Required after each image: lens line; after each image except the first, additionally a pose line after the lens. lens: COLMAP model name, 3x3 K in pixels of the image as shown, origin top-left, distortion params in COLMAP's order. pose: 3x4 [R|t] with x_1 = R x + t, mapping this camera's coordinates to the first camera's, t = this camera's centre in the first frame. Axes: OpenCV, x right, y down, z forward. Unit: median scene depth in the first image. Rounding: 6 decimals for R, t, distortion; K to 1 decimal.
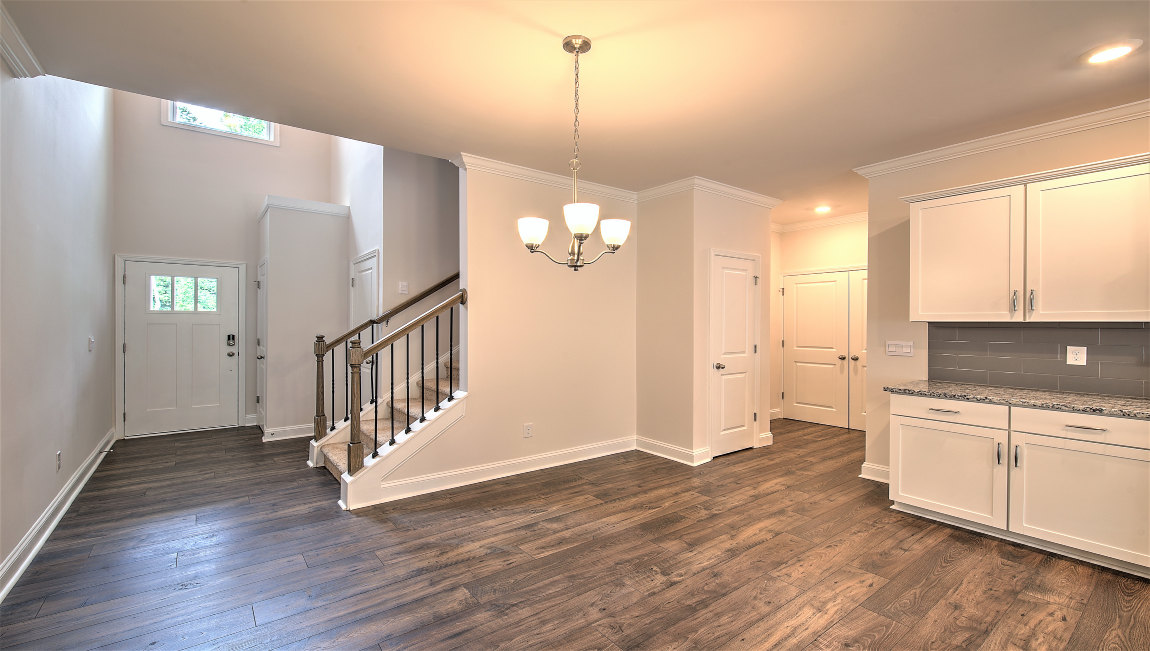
lens RADIAL K [[492.7, 0, 584.6], [0, 492.7, 326.8], [0, 0, 1]] dist [-0.000673, -0.000515]
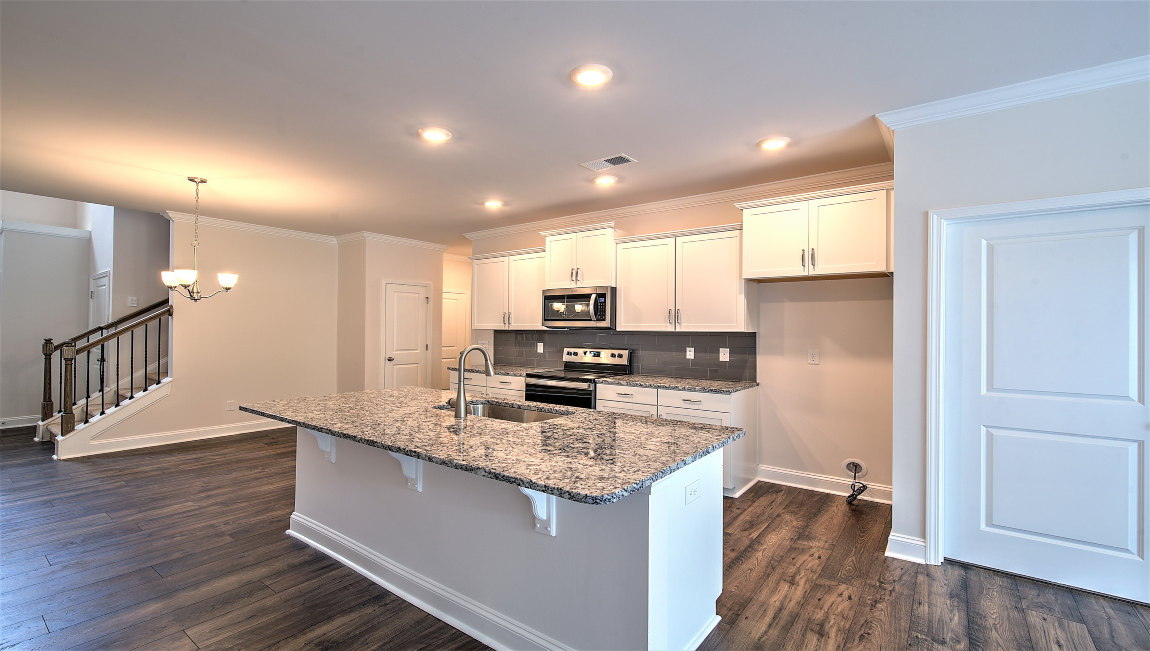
lens RADIAL K [[494.2, 0, 581.0], [0, 494.2, 323.2], [0, 0, 1]] dist [-0.000877, -0.000952]
pose [[0.963858, 0.006838, 0.266329, 0.605205], [-0.001385, 0.999786, -0.020660, 0.003107], [-0.266413, 0.019545, 0.963661, -0.800937]]
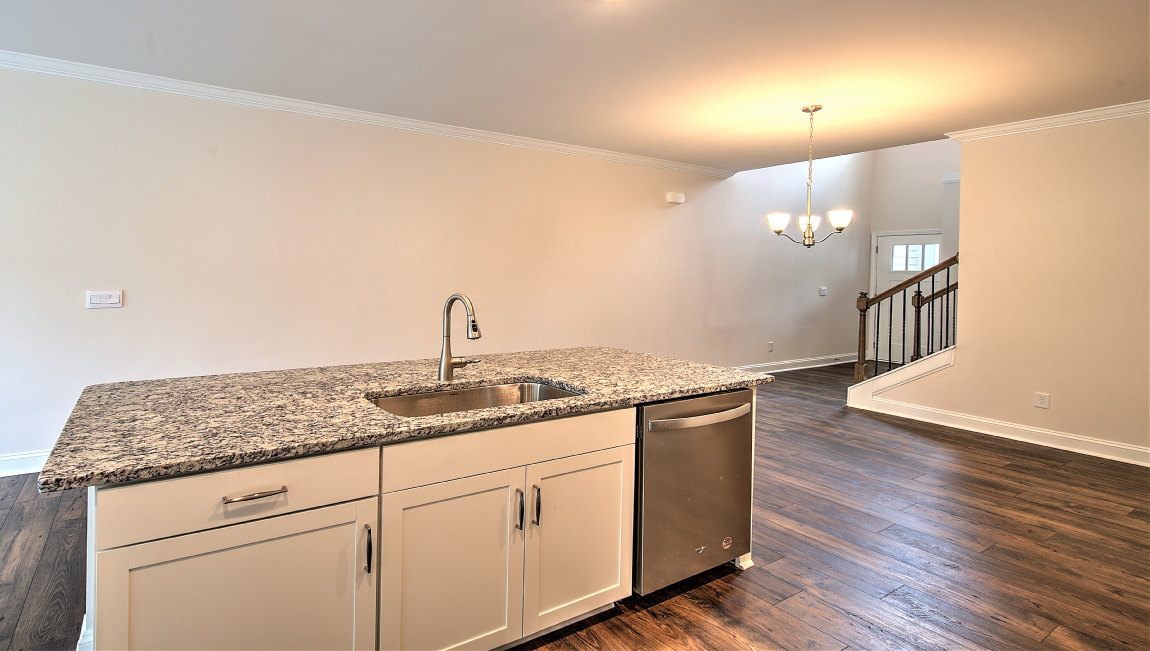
lens RADIAL K [[562.2, 0, 496.1], [0, 562.2, 324.5], [0, 0, 1]] dist [-0.000735, -0.000525]
pose [[-0.112526, 0.088011, -0.989743, 1.310075], [-0.021074, 0.995634, 0.090931, -0.006251], [0.993425, 0.031090, -0.110179, 0.125048]]
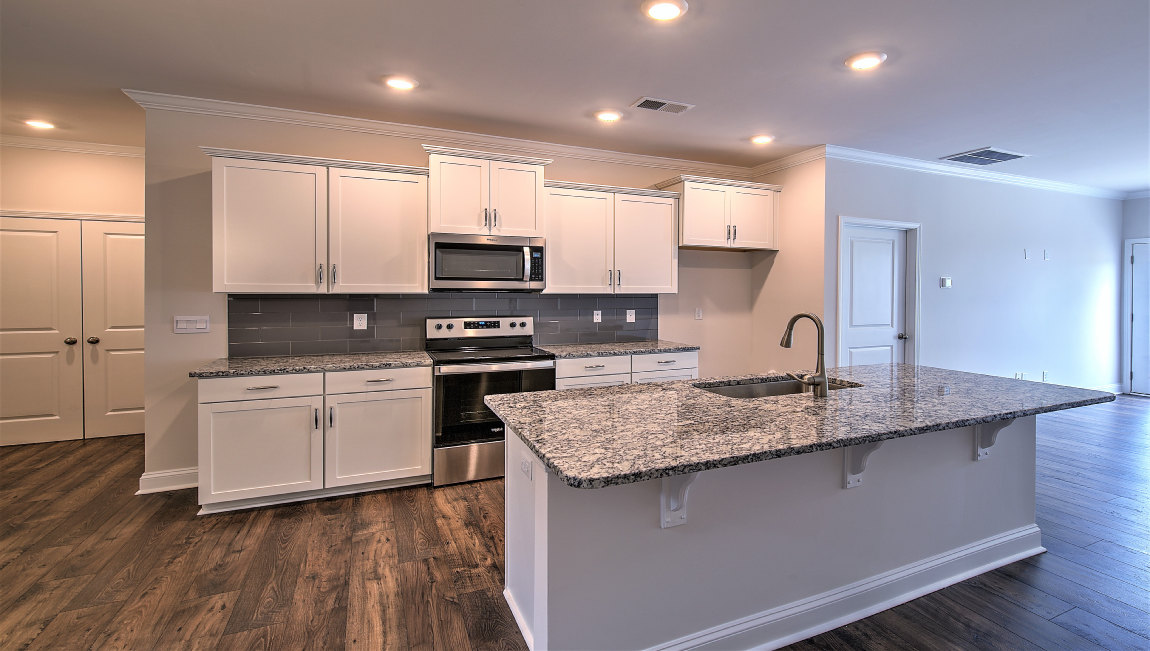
lens RADIAL K [[542.3, 0, 635.3], [0, 542.3, 296.1], [0, 0, 1]] dist [-0.000808, -0.001318]
pose [[0.204733, -0.013789, 0.978721, -0.130162], [0.005784, 0.999900, 0.012878, -0.014240], [-0.978801, 0.003024, 0.204792, 0.080732]]
